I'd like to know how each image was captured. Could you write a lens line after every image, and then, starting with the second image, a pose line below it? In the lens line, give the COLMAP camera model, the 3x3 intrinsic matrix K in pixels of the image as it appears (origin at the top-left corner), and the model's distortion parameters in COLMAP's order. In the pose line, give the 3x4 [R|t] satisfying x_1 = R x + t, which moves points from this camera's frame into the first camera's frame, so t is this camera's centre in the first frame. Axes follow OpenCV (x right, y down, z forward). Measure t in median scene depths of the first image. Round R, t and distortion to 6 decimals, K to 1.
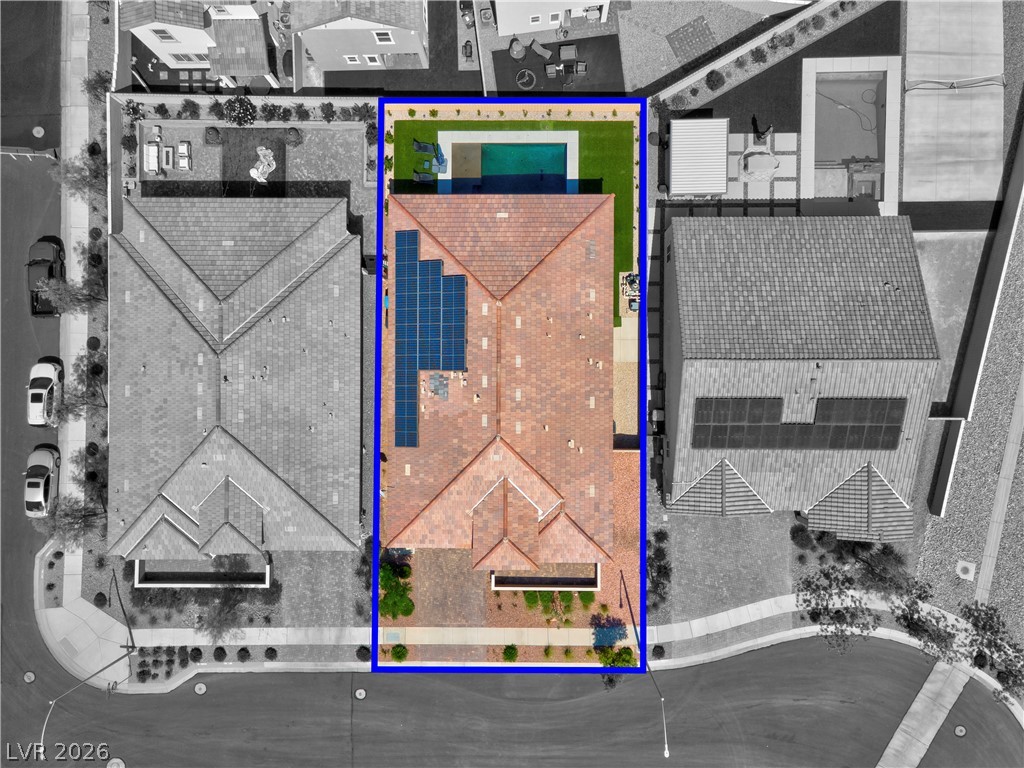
lens RADIAL K [[748.5, 0, 514.9], [0, 748.5, 388.4], [0, 0, 1]] dist [0.029981, 0.026199]
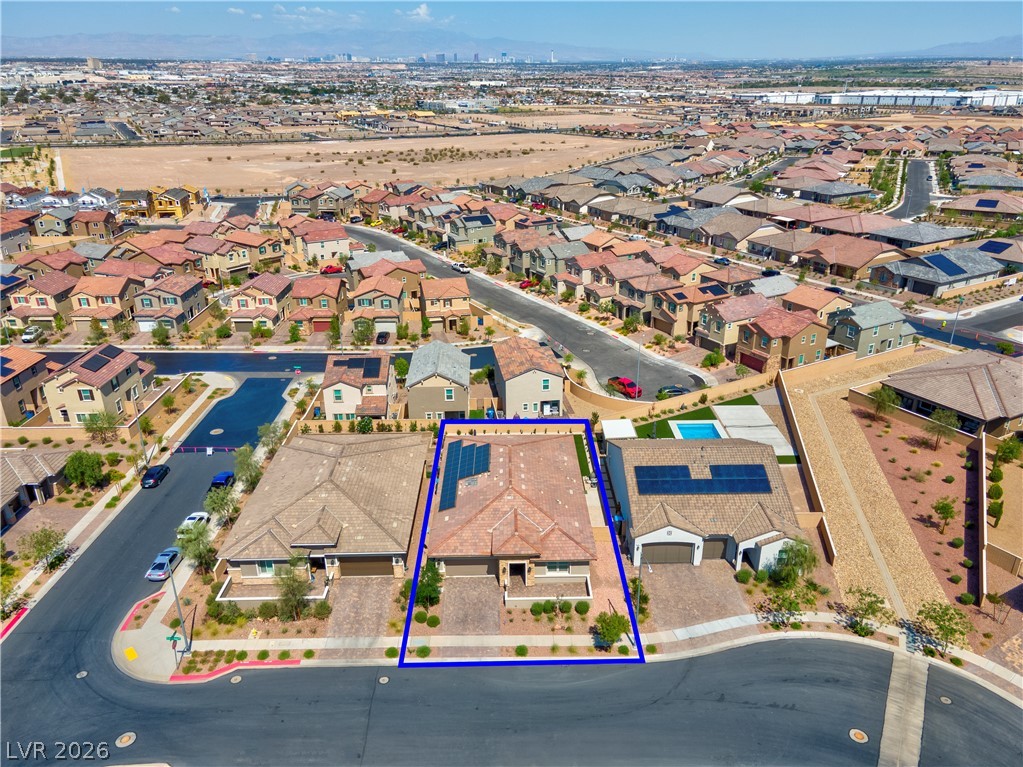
lens RADIAL K [[747.8, 0, 514.4], [0, 747.8, 387.8], [0, 0, 1]] dist [0.029981, 0.026199]
pose [[0.999769, 0.003129, 0.021284, -0.042176], [0.018185, 0.405630, -0.913857, 1.229639], [-0.011492, 0.914032, 0.405479, 0.178271]]
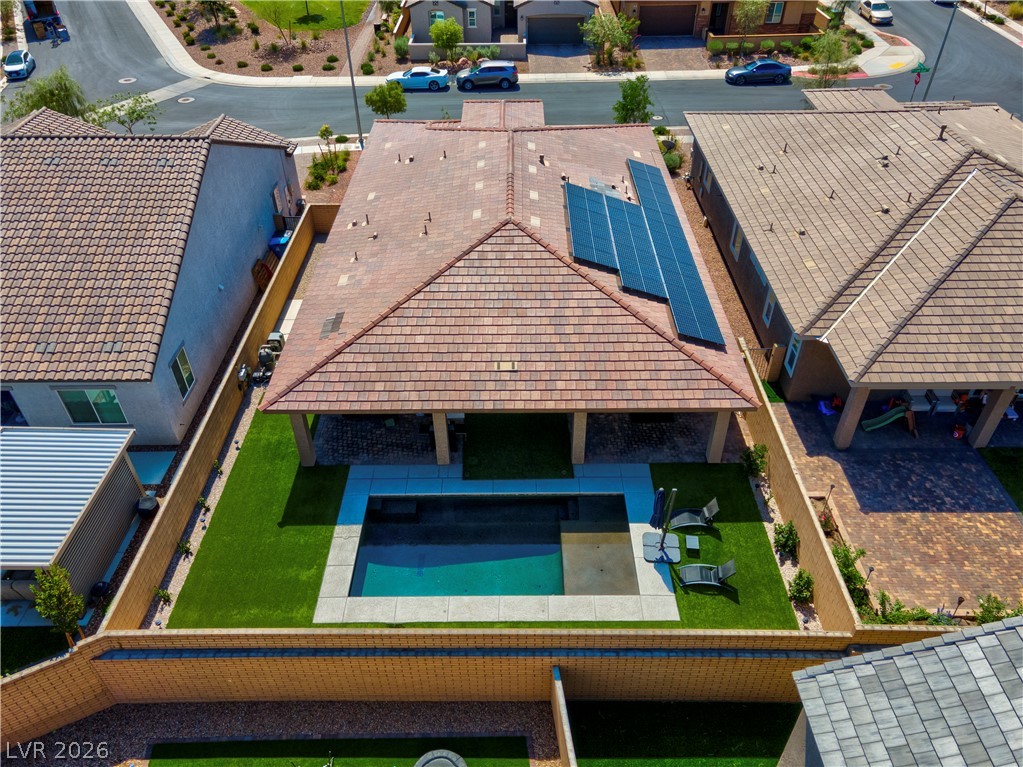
lens RADIAL K [[747.8, 0, 514.4], [0, 747.8, 387.8], [0, 0, 1]] dist [0.029981, 0.026199]
pose [[-0.999687, 0.021408, 0.012961, -0.025929], [-0.003051, -0.618308, 0.785930, -0.570764], [0.024839, 0.785644, 0.618180, 0.674066]]
